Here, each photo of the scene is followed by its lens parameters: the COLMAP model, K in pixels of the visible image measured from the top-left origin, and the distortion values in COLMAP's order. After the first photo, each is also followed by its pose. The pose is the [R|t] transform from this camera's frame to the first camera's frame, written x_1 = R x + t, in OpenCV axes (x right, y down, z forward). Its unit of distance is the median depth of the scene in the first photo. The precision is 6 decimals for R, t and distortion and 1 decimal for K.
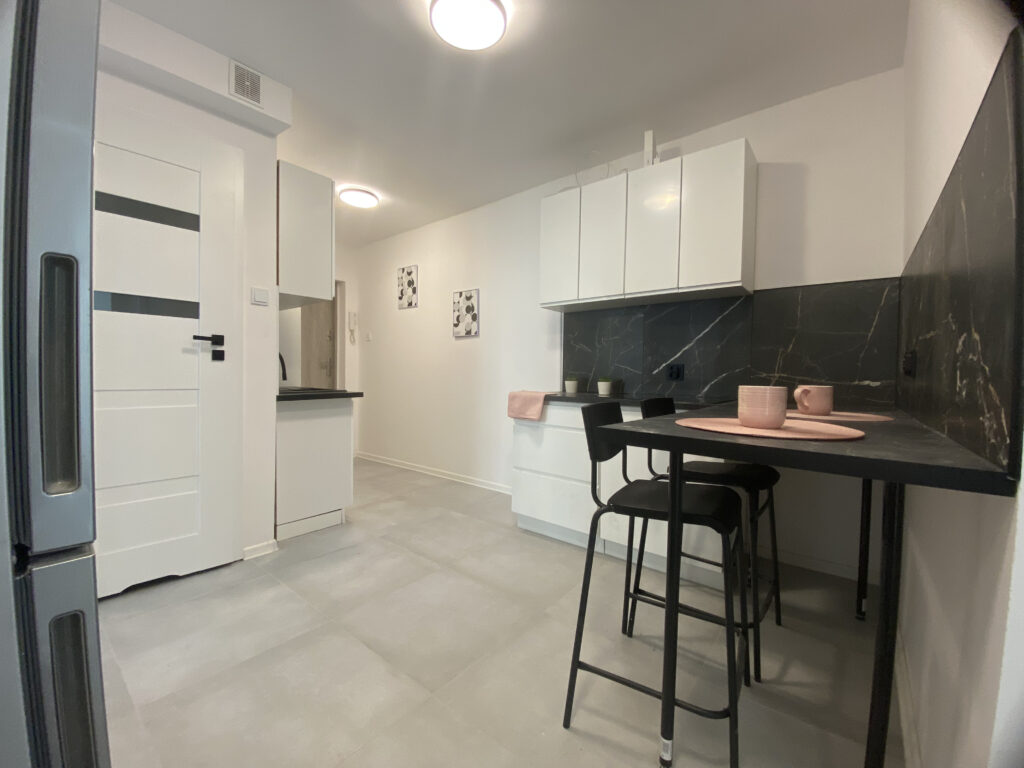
lens RADIAL K [[418.4, 0, 511.0], [0, 418.4, 381.8], [0, 0, 1]] dist [-0.004216, -0.000752]
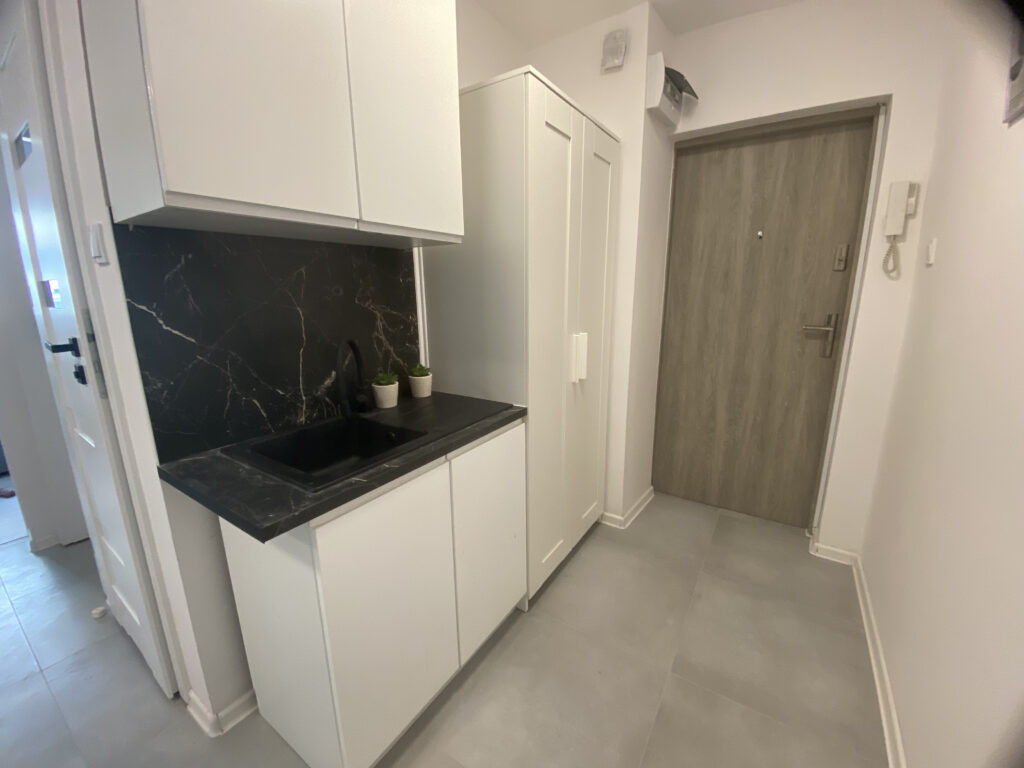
lens RADIAL K [[418.4, 0, 512.6], [0, 418.4, 381.2], [0, 0, 1]] dist [-0.004216, -0.000752]
pose [[0.111272, 0.202382, -0.972965, -0.052803], [-0.014442, 0.979270, 0.202042, -0.070823], [0.993685, -0.008430, 0.111888, 0.641722]]
